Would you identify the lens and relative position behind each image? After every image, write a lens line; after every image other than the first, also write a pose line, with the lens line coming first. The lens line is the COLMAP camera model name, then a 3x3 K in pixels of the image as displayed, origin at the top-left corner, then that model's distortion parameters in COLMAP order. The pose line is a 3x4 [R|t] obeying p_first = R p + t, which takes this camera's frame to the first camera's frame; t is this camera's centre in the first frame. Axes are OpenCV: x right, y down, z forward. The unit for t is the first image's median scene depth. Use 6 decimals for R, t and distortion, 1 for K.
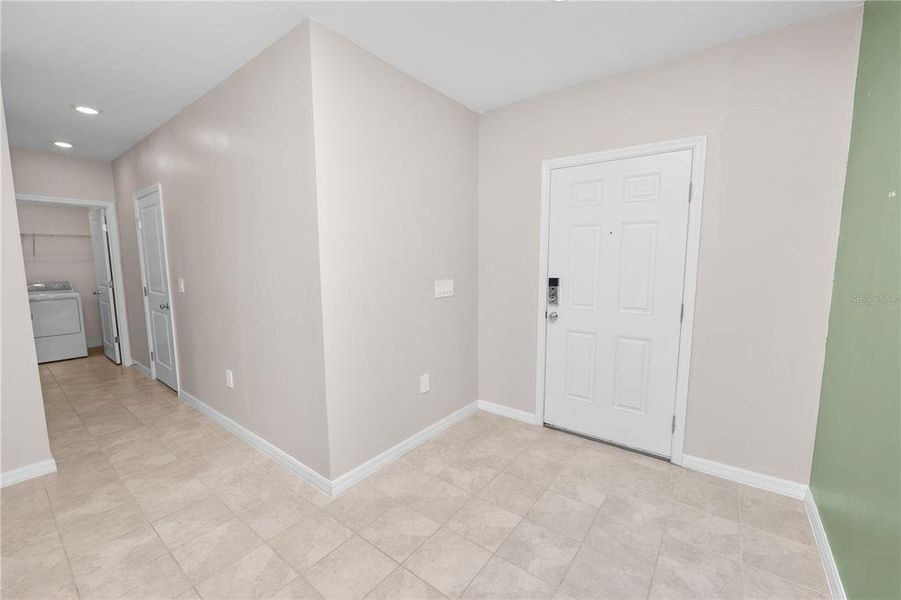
lens RADIAL K [[367.7, 0, 448.4], [0, 367.7, 301.3], [0, 0, 1]] dist [-0.014458, 0.001862]
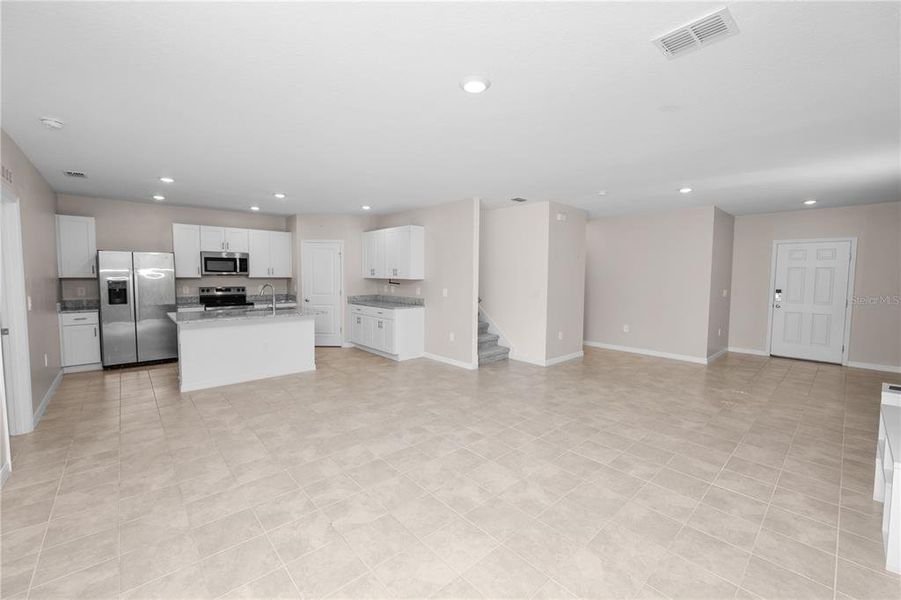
lens RADIAL K [[367.7, 0, 447.4], [0, 367.7, 296.8], [0, 0, 1]] dist [-0.014458, 0.001862]
pose [[0.982955, 0.025501, -0.182067, -1.200657], [-0.035637, 0.997979, -0.052619, 0.155031], [0.180357, 0.058210, 0.981877, -1.452934]]
